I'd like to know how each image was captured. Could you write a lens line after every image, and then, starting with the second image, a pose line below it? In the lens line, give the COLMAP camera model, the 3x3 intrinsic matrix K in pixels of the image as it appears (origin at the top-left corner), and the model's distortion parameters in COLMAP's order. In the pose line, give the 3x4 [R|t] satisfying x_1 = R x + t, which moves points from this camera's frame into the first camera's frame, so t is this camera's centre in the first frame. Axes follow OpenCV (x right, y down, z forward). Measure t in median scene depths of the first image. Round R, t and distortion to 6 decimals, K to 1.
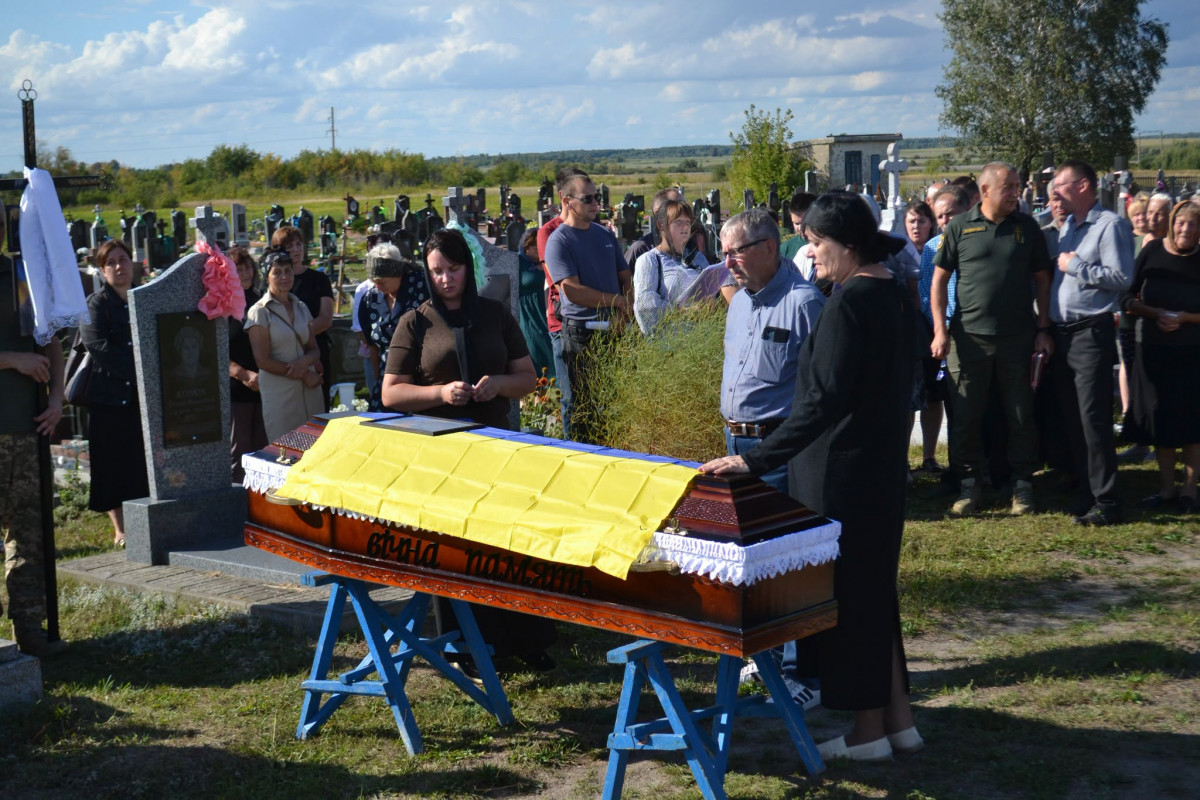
lens RADIAL K [[2389.7, 0, 514.0], [0, 2389.7, 381.2], [0, 0, 1]] dist [0.041509, 0.232163]
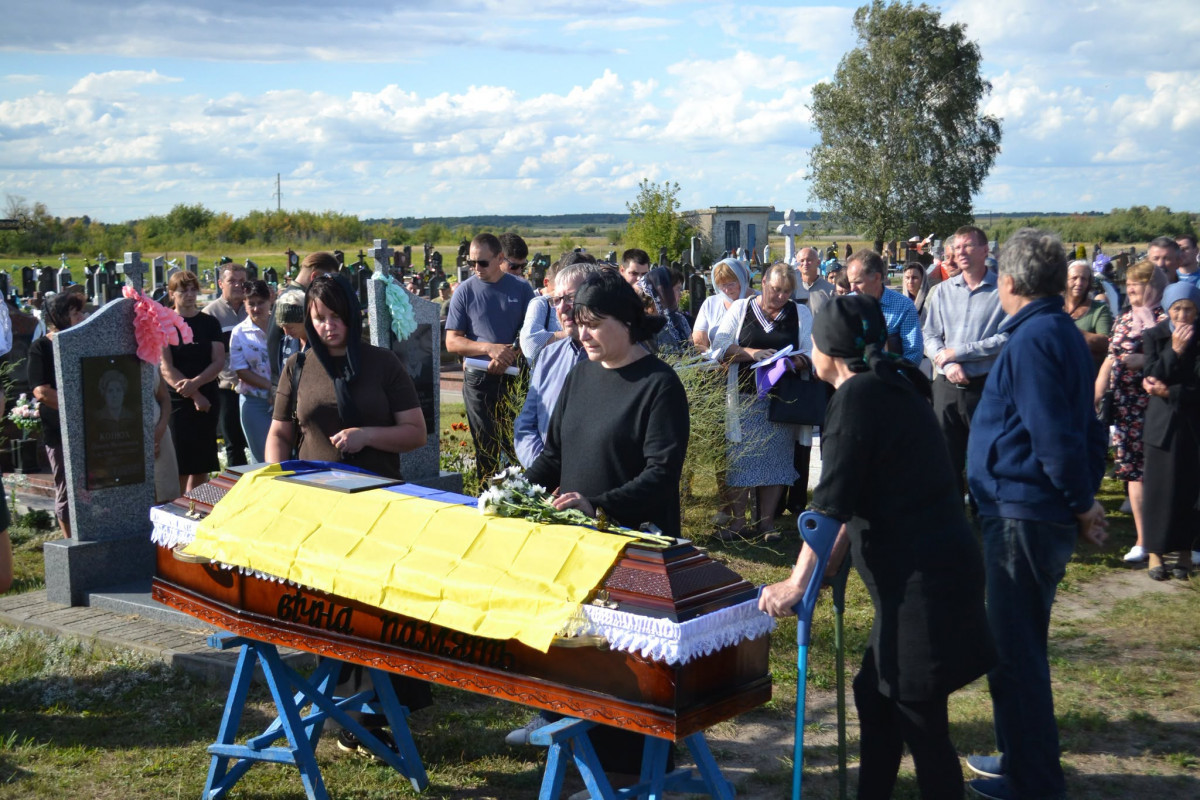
lens RADIAL K [[1987.8, 0, 600.0], [0, 1987.8, 400.0], [0, 0, 1]] dist [0.038683, -0.064052]
pose [[0.996435, 0.014464, 0.083115, -0.000320], [-0.013989, 0.999882, -0.006298, -0.008433], [-0.083197, 0.005112, 0.996520, 0.152974]]
